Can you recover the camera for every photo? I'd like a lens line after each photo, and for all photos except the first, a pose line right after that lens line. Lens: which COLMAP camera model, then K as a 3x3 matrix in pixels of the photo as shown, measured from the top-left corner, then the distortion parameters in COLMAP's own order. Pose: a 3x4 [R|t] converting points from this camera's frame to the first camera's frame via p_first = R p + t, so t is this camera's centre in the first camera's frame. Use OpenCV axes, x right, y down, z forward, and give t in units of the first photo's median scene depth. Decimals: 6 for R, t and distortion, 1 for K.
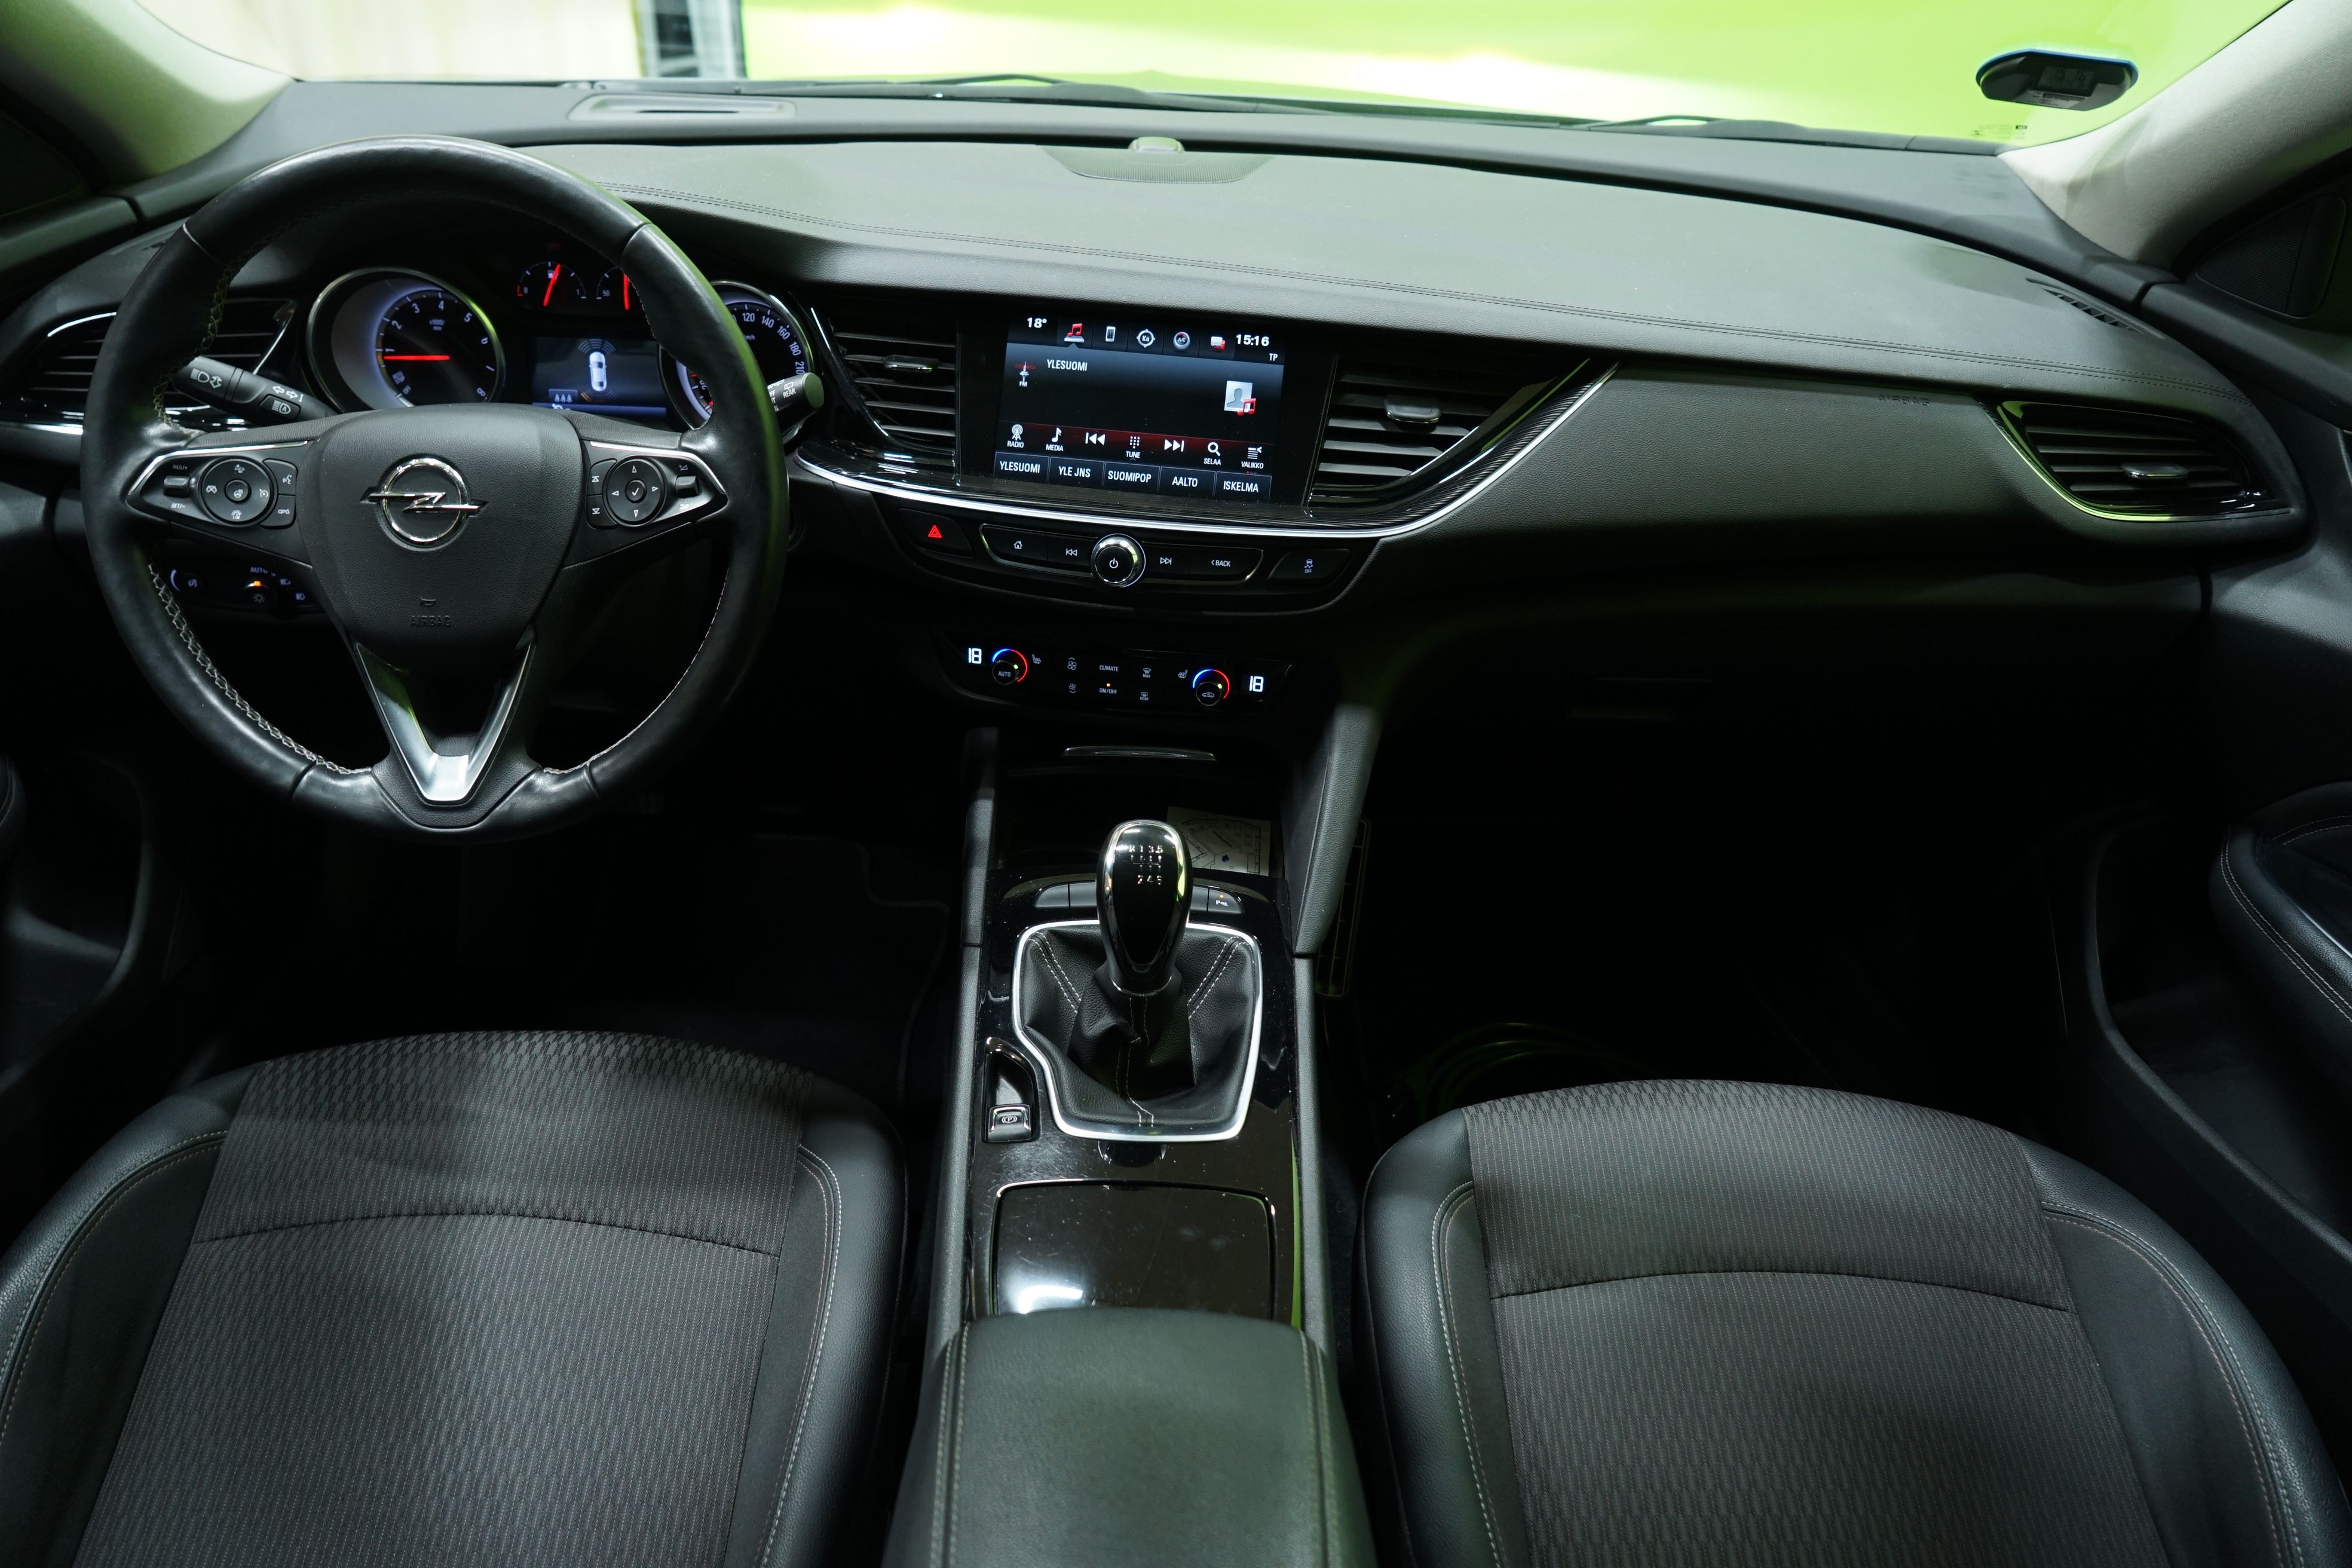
lens RADIAL K [[1594.3, 0, 1176.0], [0, 1594.3, 784.0], [0, 0, 1]] dist [0.002943, 0.000799]
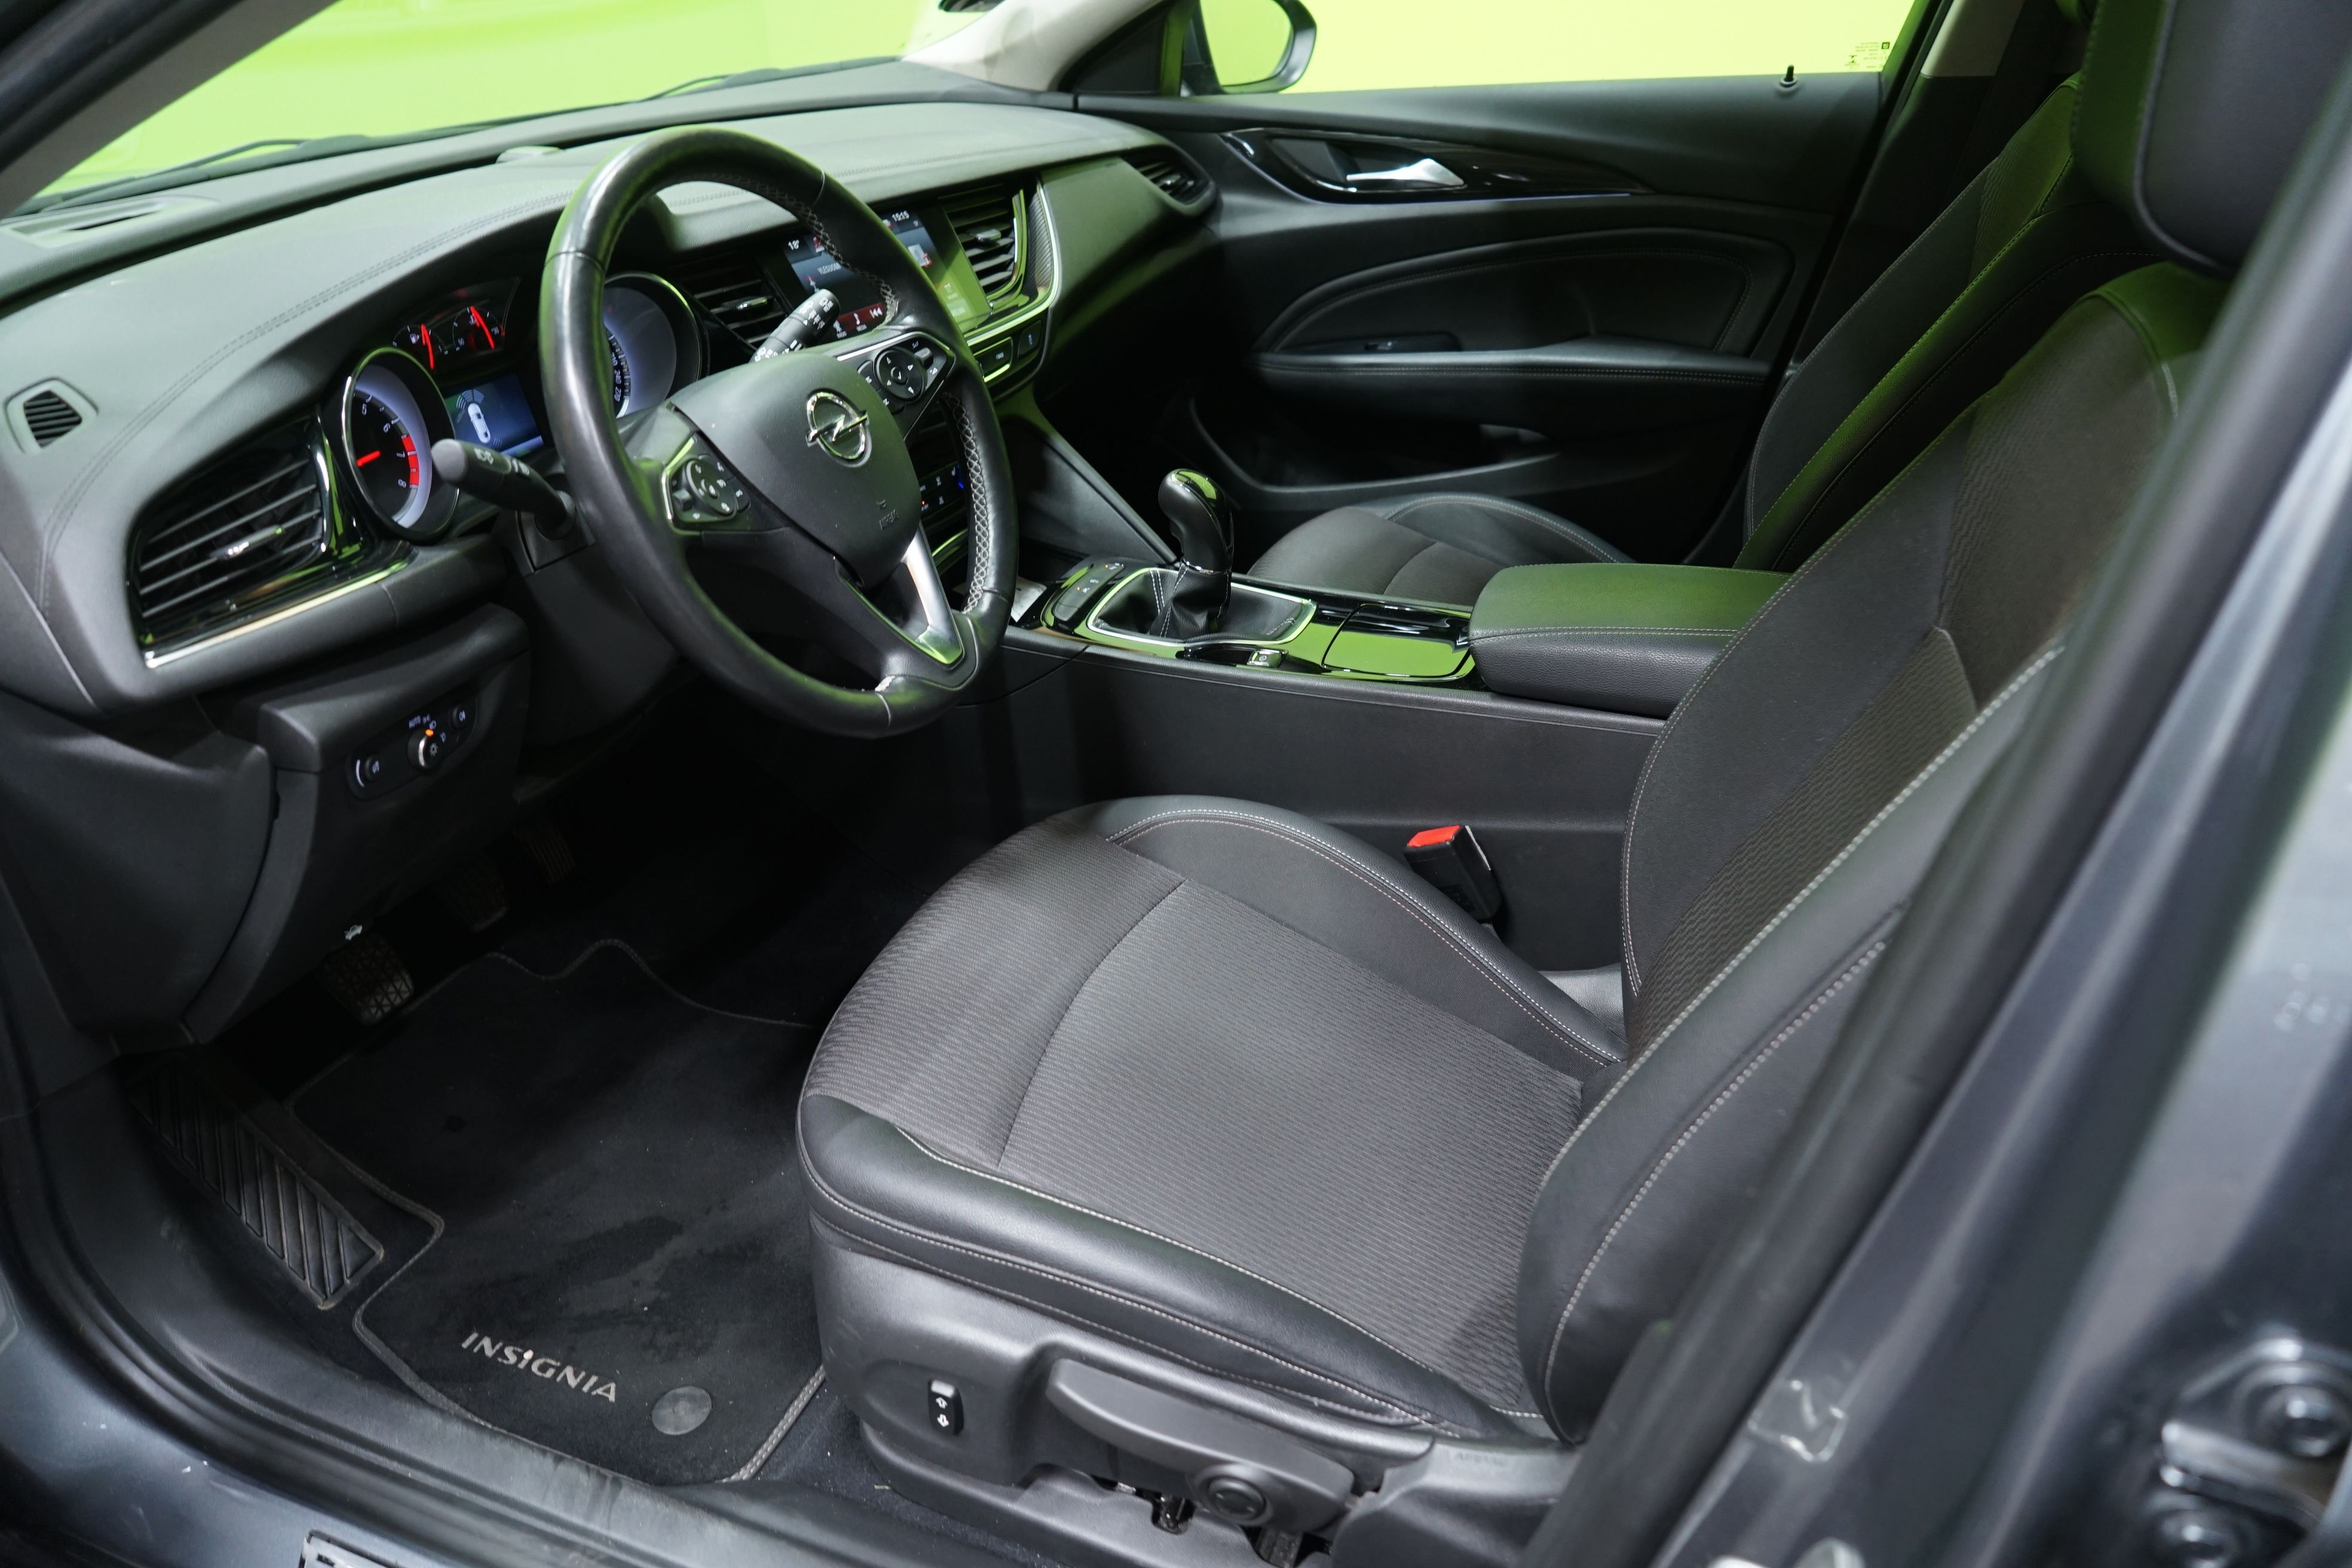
lens RADIAL K [[1594.3, 0, 1176.0], [0, 1594.3, 784.0], [0, 0, 1]] dist [0.002943, 0.000799]
pose [[0.357396, -0.495810, 0.791480, -1.200991], [0.530606, 0.805193, 0.264804, -0.121549], [-0.768587, 0.325324, 0.550852, 0.215428]]
